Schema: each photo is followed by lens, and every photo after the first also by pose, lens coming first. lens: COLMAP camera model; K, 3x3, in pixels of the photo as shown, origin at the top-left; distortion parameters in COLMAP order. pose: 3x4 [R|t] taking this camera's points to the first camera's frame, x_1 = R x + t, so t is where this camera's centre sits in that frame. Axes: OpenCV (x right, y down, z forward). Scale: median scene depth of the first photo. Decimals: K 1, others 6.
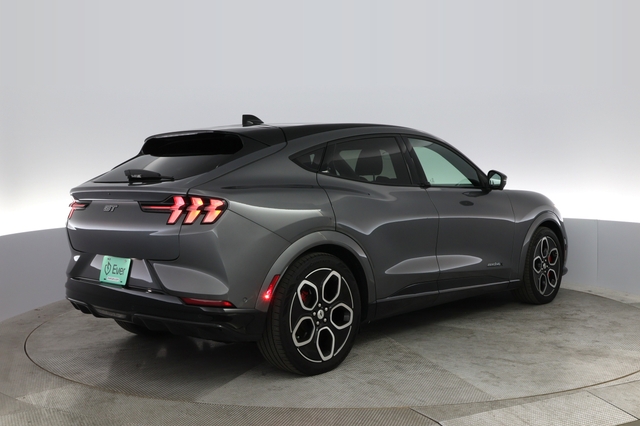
lens RADIAL K [[526.9, 0, 320.0], [0, 526.9, 213.0], [0, 0, 1]] dist [0.000147, 0.000029]
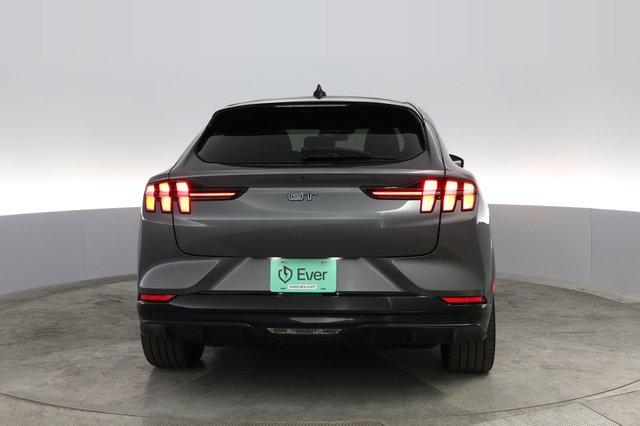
lens RADIAL K [[526.9, 0, 320.0], [0, 526.9, 213.0], [0, 0, 1]] dist [0.000147, 0.000029]
pose [[0.940612, -0.032124, 0.337961, -0.445854], [0.019607, 0.998992, 0.040386, -0.009436], [-0.338917, -0.031361, 0.940293, 0.155416]]
